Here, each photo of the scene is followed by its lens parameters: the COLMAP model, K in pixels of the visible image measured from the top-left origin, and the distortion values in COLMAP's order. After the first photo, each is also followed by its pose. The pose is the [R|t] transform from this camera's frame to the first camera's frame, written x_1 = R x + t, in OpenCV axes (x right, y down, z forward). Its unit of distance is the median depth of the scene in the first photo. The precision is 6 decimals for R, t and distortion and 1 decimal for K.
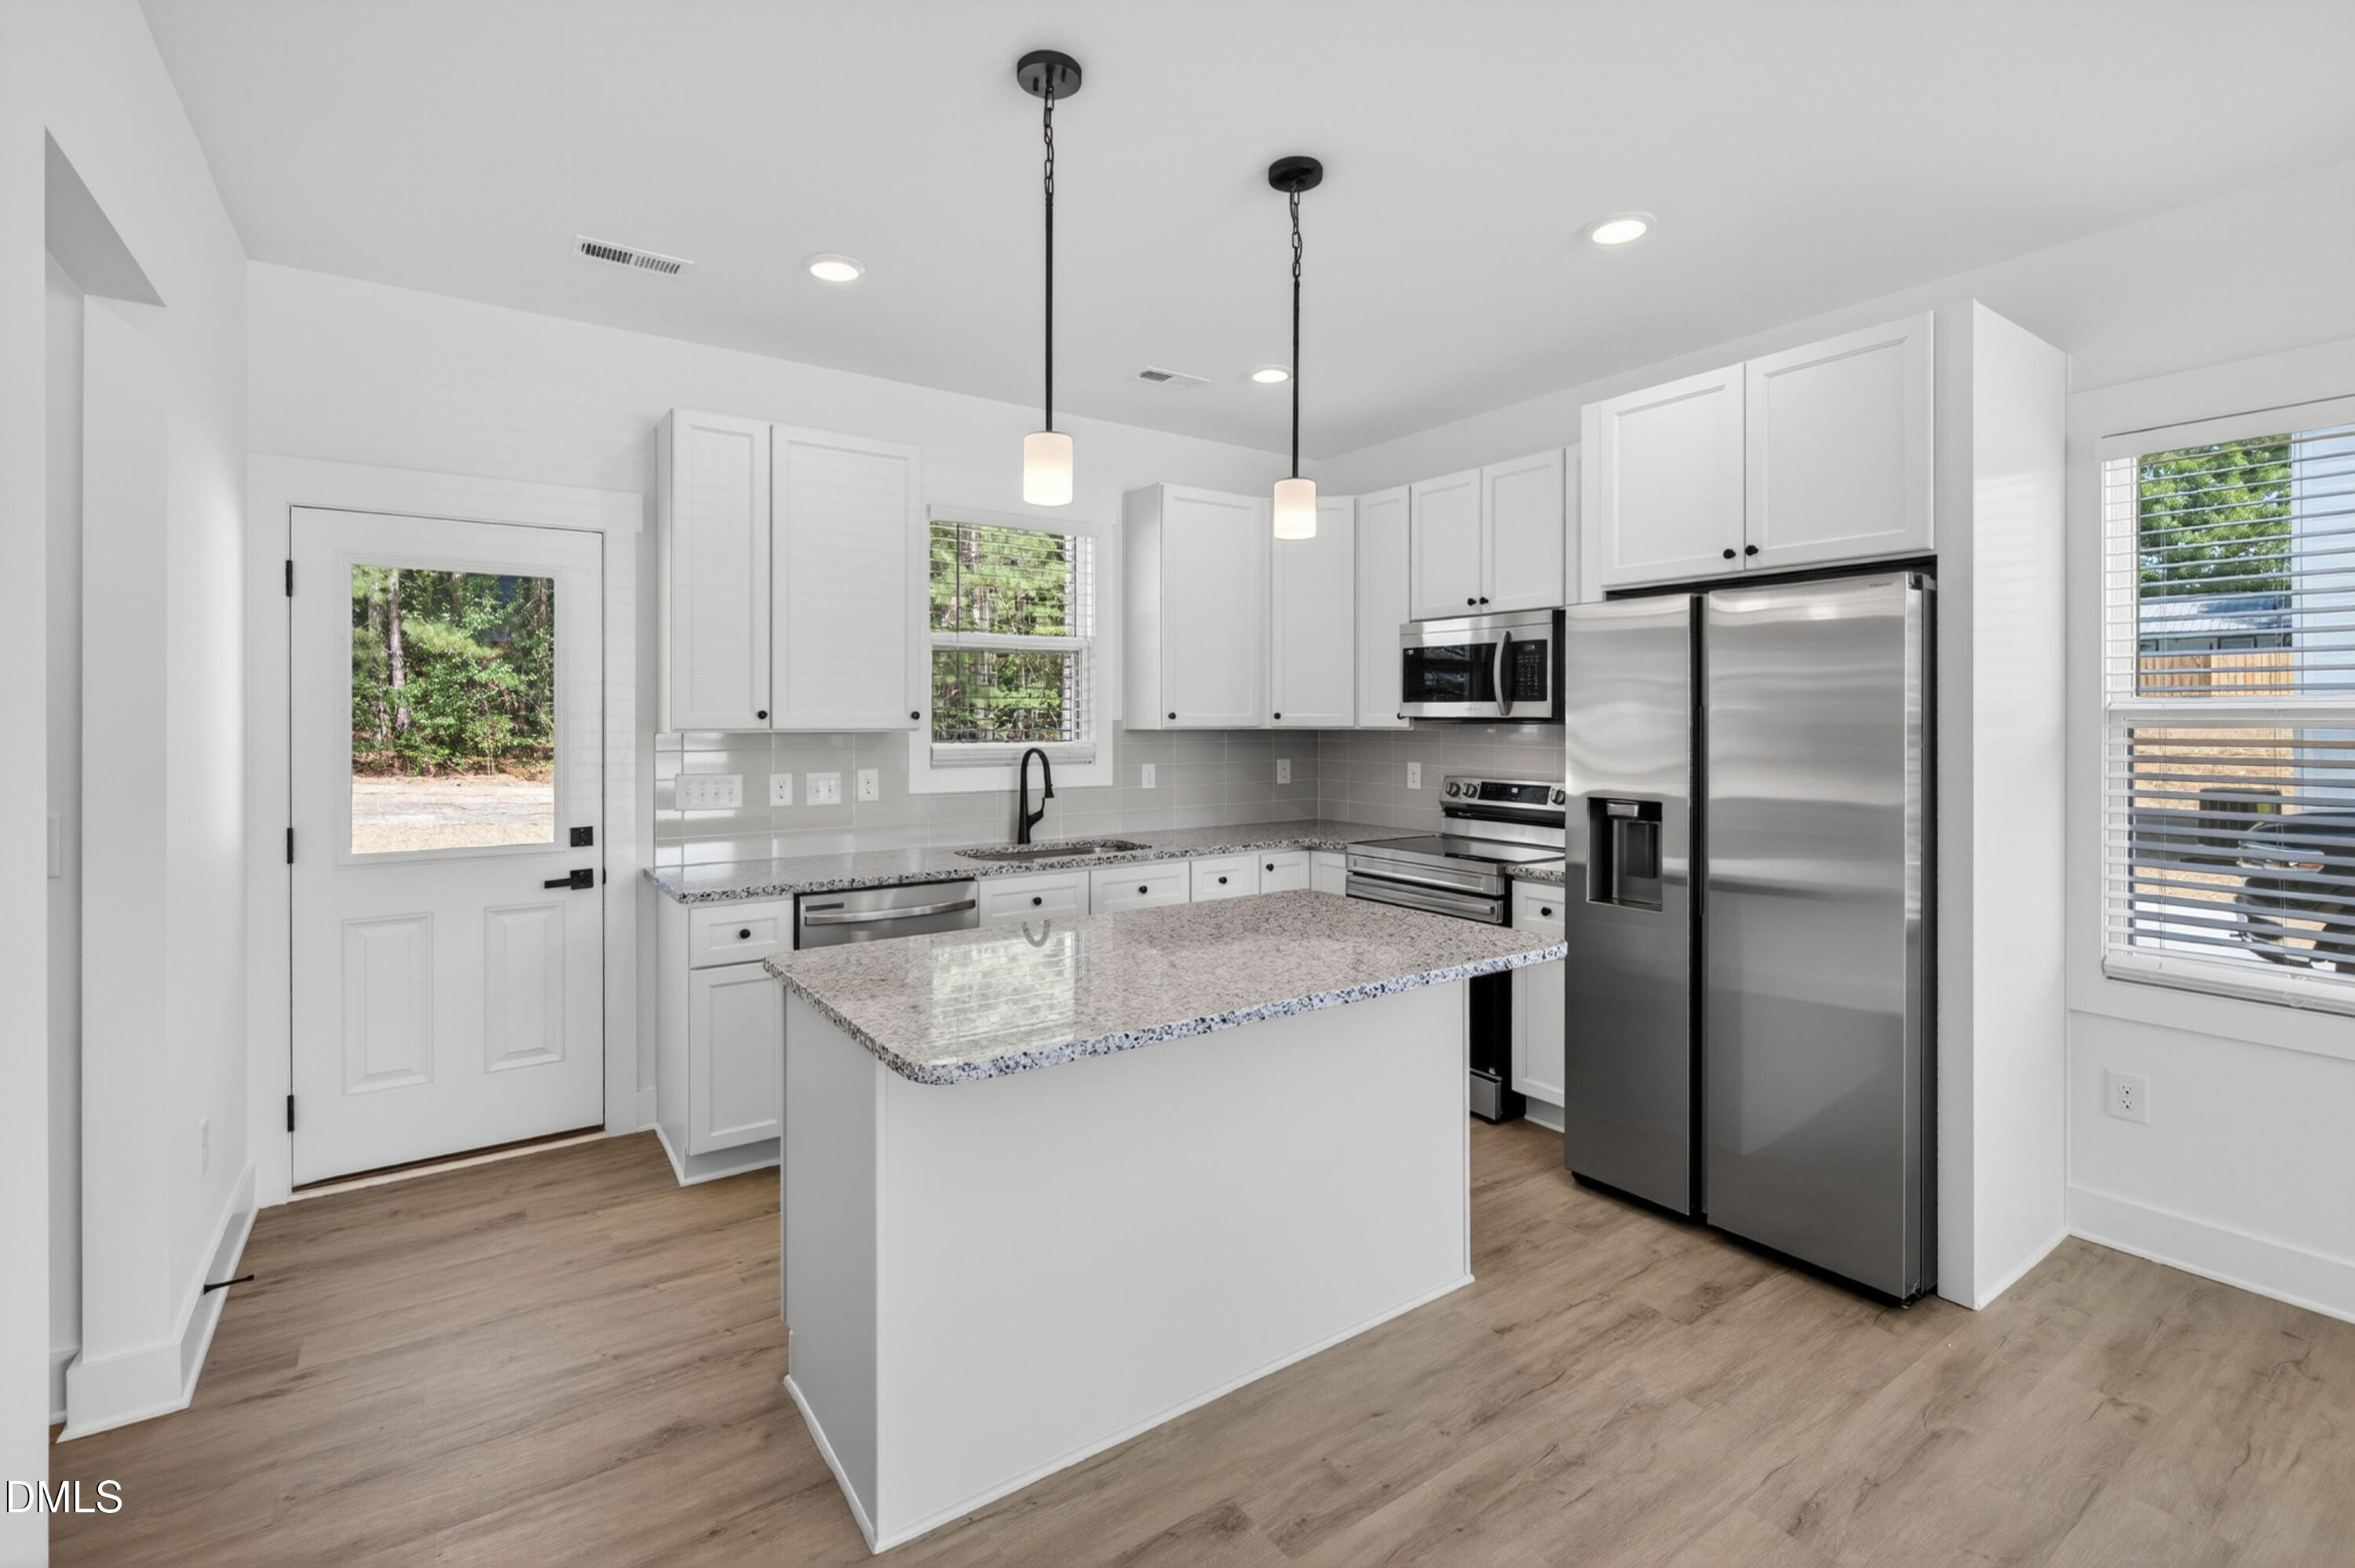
lens RADIAL K [[1054.9, 0, 1187.9], [0, 1054.9, 723.1], [0, 0, 1]] dist [0.005042, -0.000232]
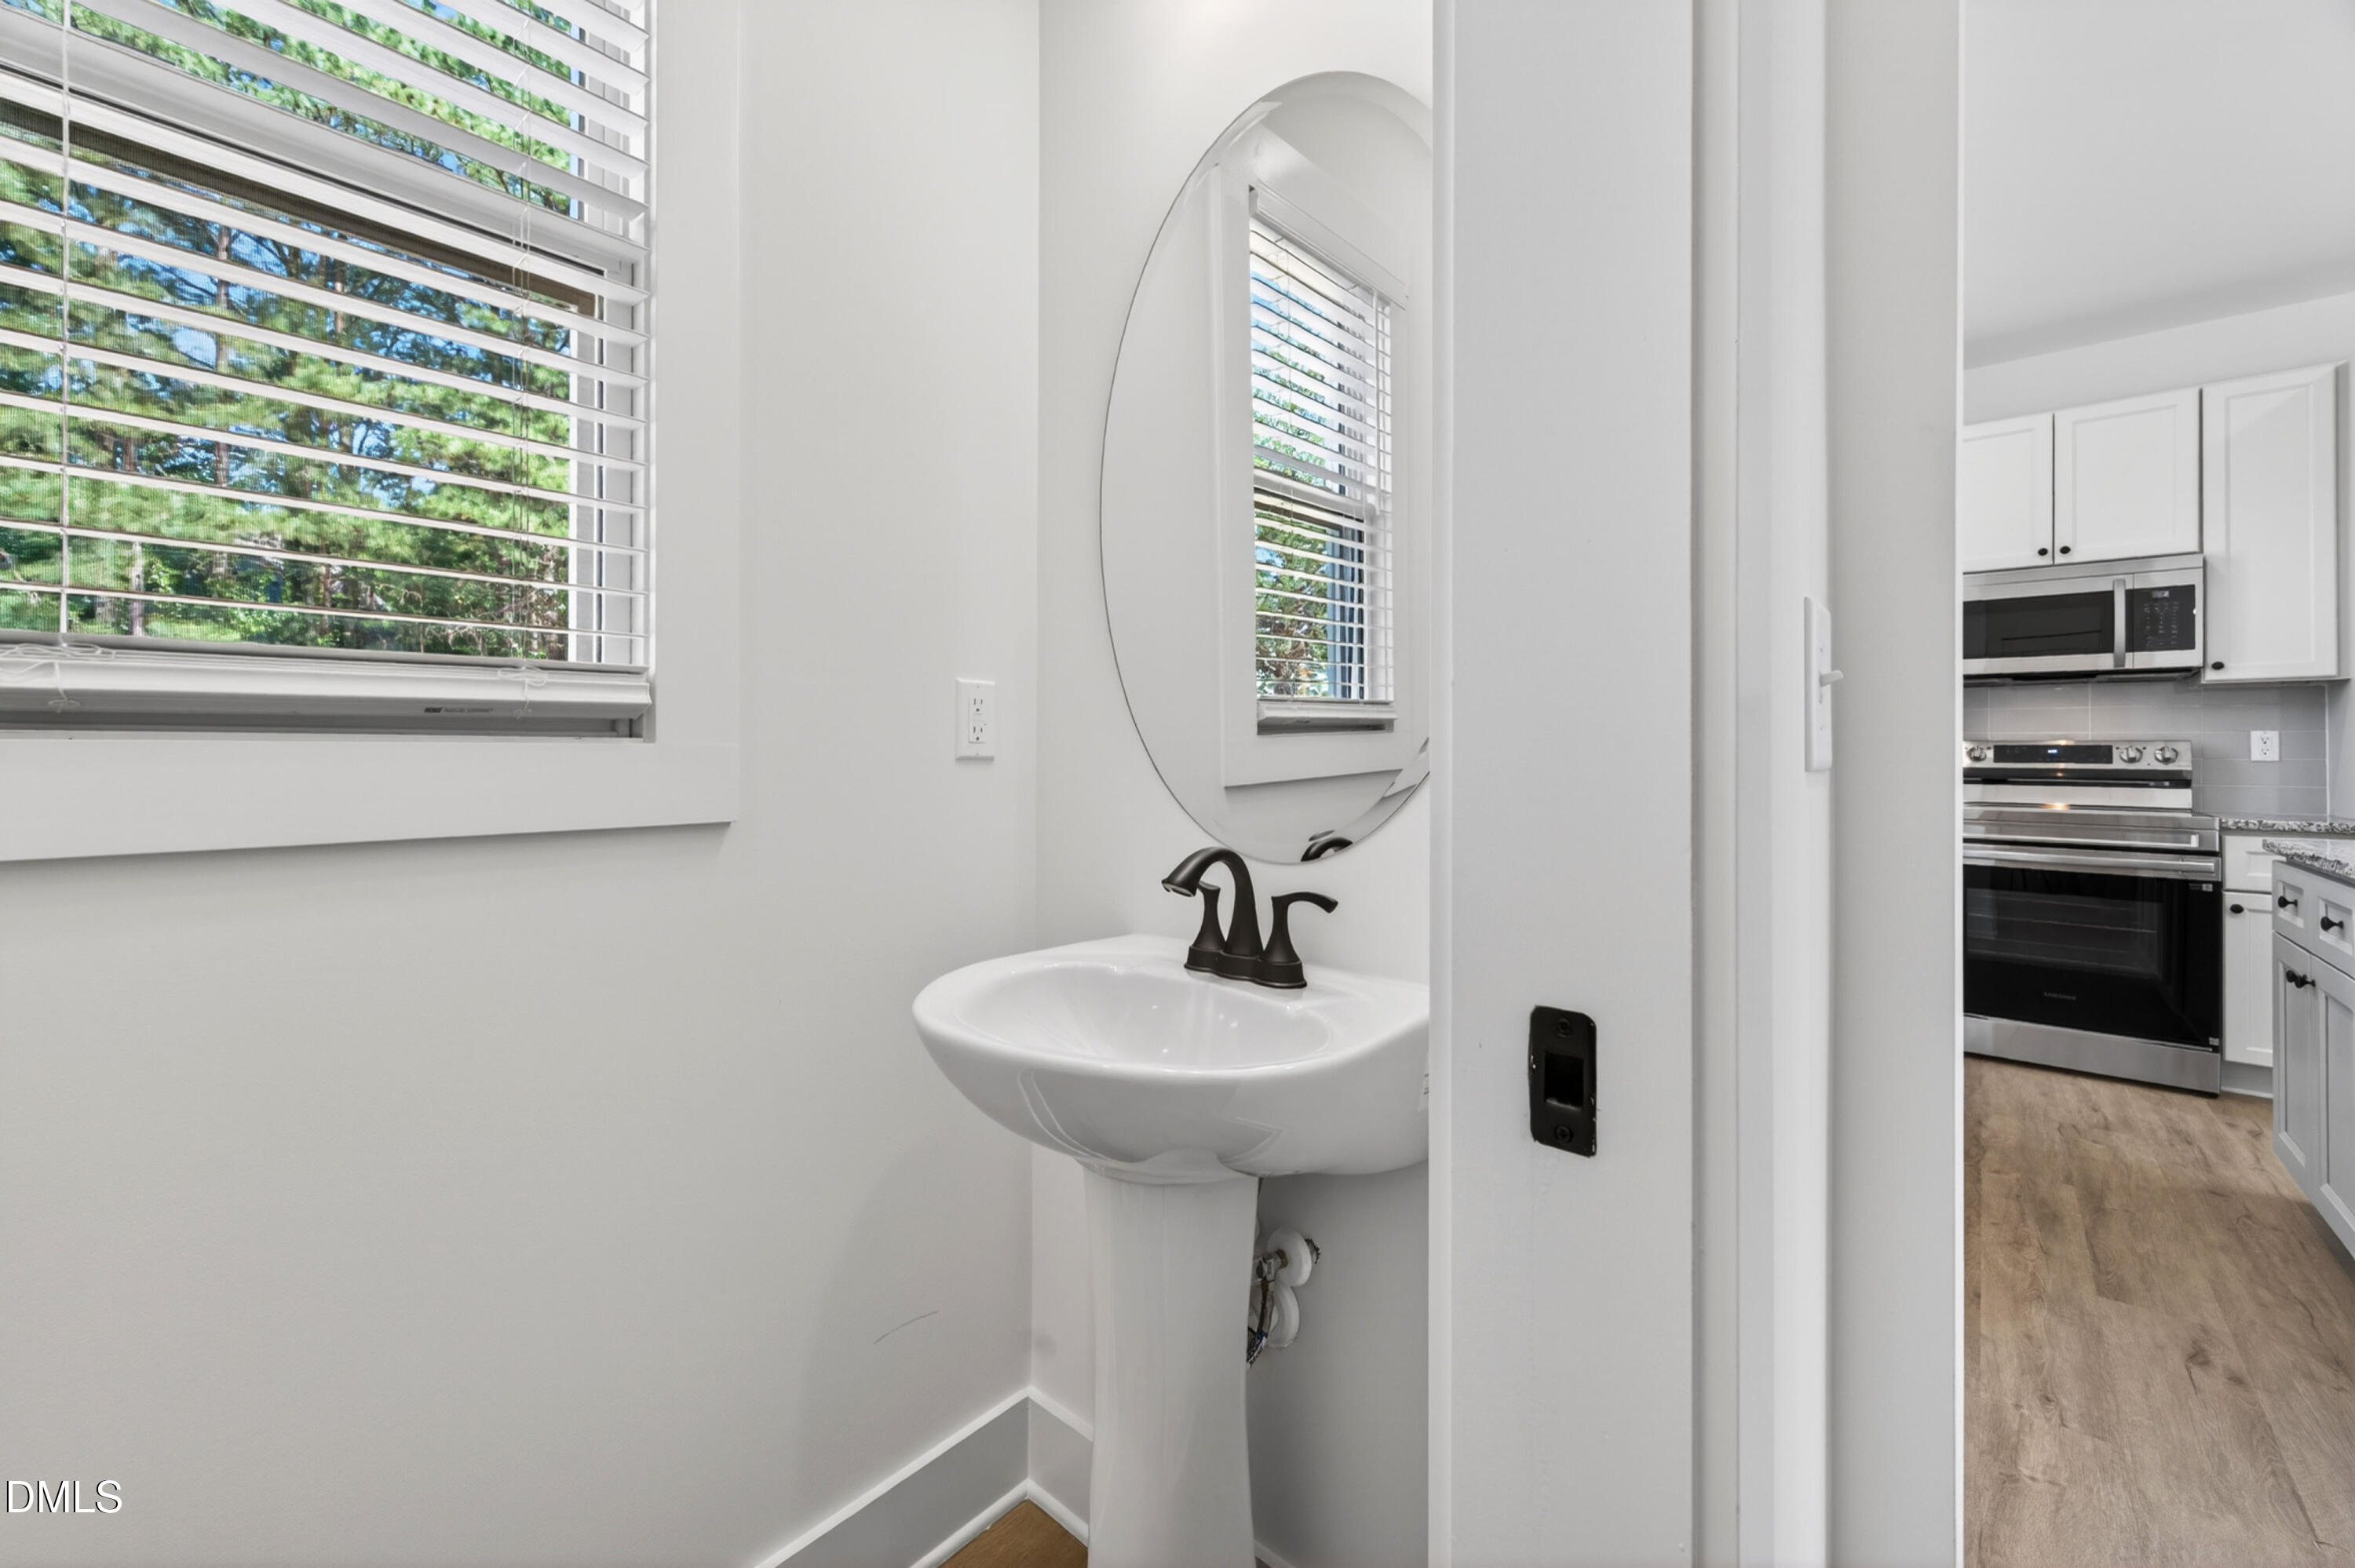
lens RADIAL K [[936.6, 0, 1171.5], [0, 936.6, 739.1], [0, 0, 1]] dist [-0.000059, 0.000358]
pose [[0.969797, 0.003149, 0.243892, -0.718878], [-0.000522, 0.999941, -0.010834, 0.065646], [-0.243912, 0.010380, 0.969742, 0.378596]]
